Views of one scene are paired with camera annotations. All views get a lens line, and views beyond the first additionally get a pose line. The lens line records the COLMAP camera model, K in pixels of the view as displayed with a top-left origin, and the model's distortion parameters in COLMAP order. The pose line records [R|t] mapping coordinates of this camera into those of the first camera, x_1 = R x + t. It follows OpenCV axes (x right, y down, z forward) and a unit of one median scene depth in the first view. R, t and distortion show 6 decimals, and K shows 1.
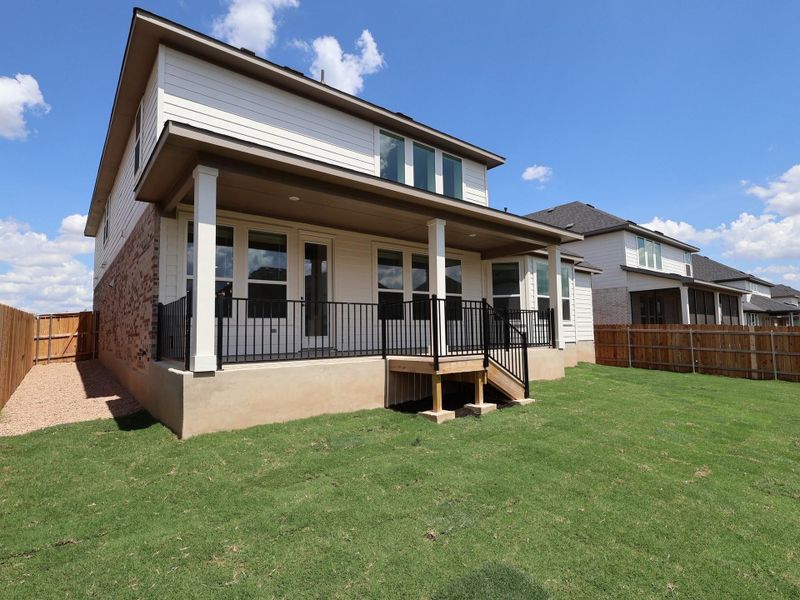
lens RADIAL K [[419.9, 0, 400.0], [0, 419.9, 300.0], [0, 0, 1]] dist [-0.000723, -0.000195]
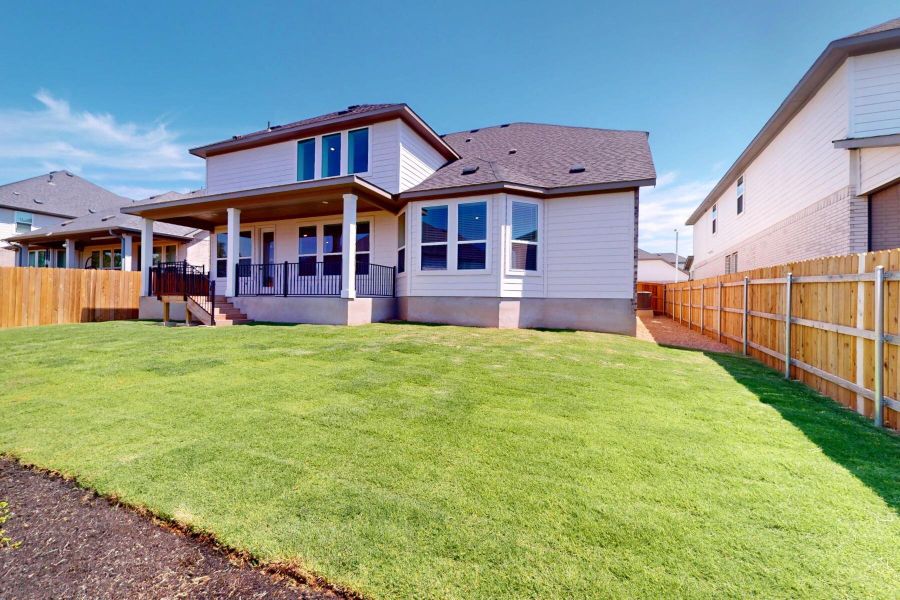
lens RADIAL K [[392.3, 0, 450.0], [0, 392.3, 300.0], [0, 0, 1]] dist [0.002858, 0.000249]
pose [[0.466418, 0.020415, -0.884329, 1.294775], [0.055093, 0.997122, 0.052077, 0.080854], [0.882847, -0.073010, 0.463951, 0.756558]]
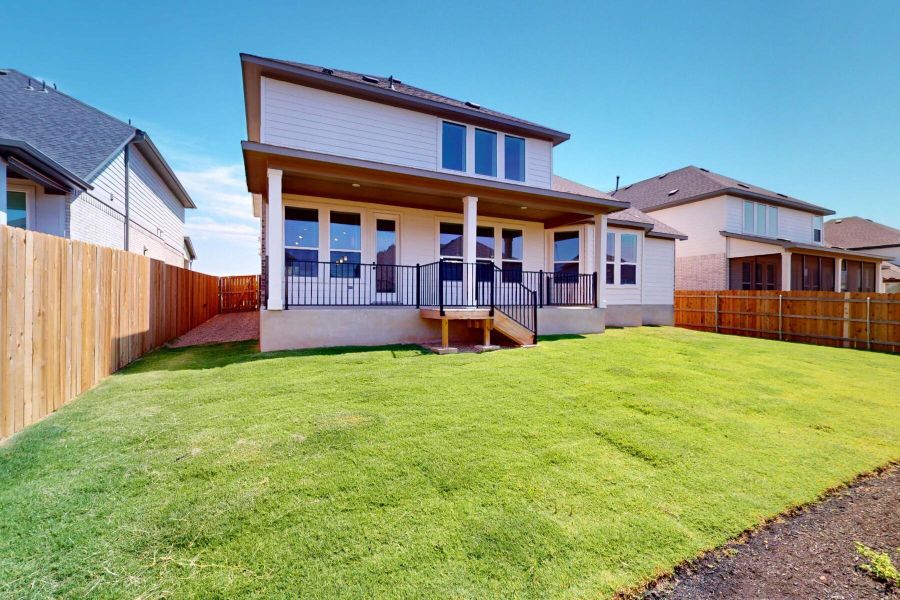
lens RADIAL K [[392.3, 0, 450.0], [0, 392.3, 300.0], [0, 0, 1]] dist [0.002858, 0.000249]
pose [[0.973360, 0.018470, -0.228538, 0.222133], [-0.000512, 0.996923, 0.078390, 0.011960], [0.229283, -0.076184, 0.970374, -0.099304]]
